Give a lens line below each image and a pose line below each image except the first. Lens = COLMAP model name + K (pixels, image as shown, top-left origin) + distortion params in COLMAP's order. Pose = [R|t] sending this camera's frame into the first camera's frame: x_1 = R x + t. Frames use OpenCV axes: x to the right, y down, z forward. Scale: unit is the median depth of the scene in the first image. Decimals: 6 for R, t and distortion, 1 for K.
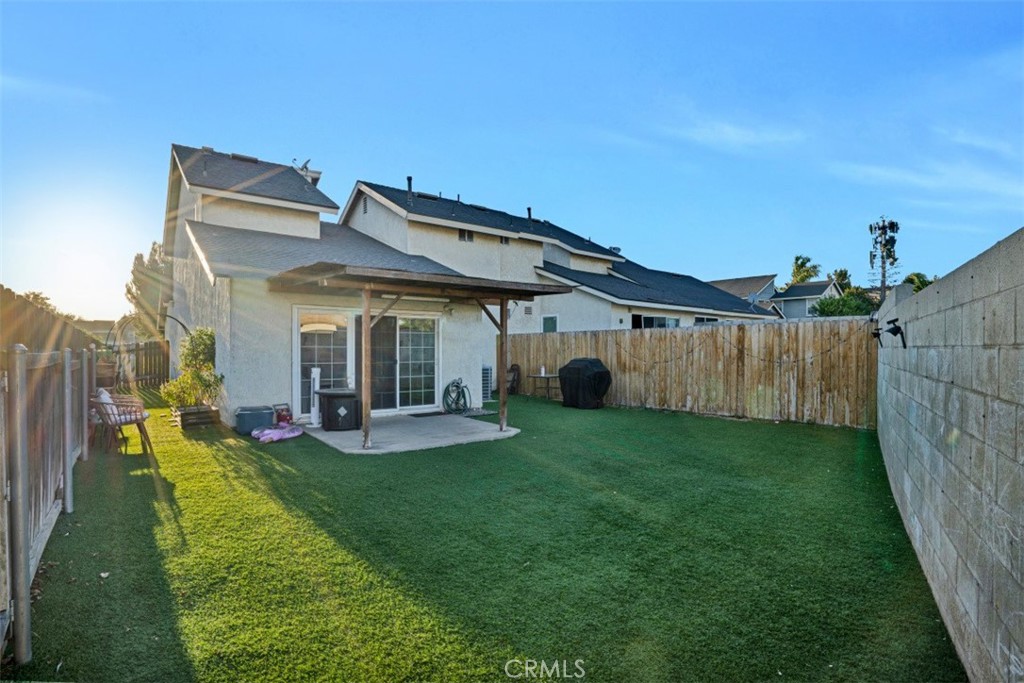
lens RADIAL K [[486.9, 0, 515.5], [0, 486.9, 343.4], [0, 0, 1]] dist [-0.038024, 0.000829]
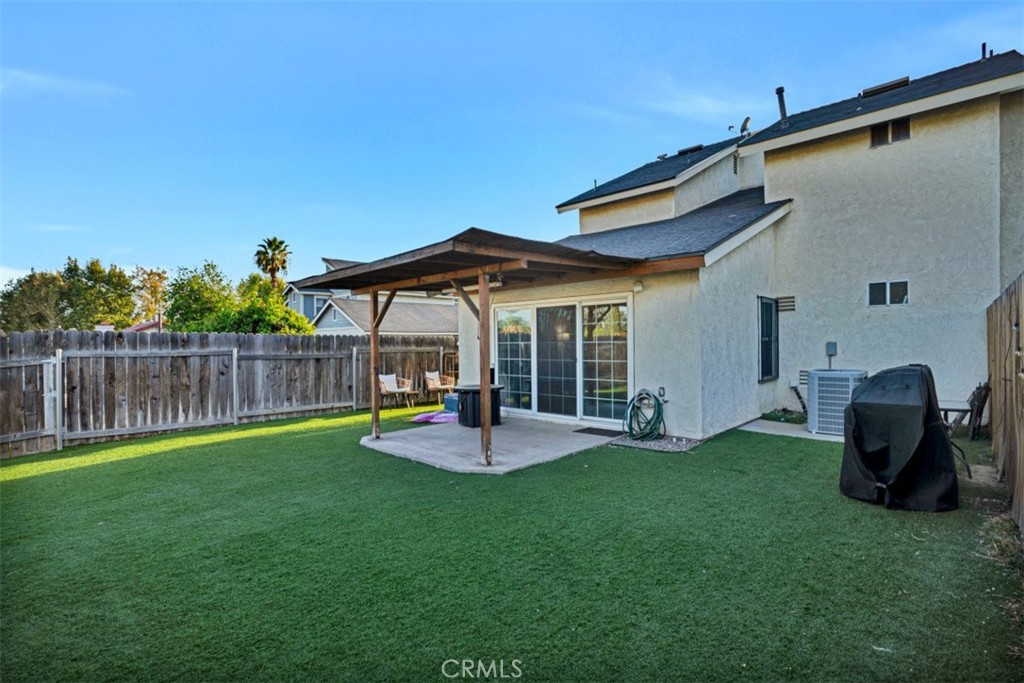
lens RADIAL K [[486.9, 0, 515.6], [0, 486.9, 341.8], [0, 0, 1]] dist [-0.038024, 0.000829]
pose [[0.095261, -0.005379, -0.995438, 0.560620], [0.007999, 0.999957, -0.004638, 0.009979], [0.995420, -0.007520, 0.095300, 0.804358]]
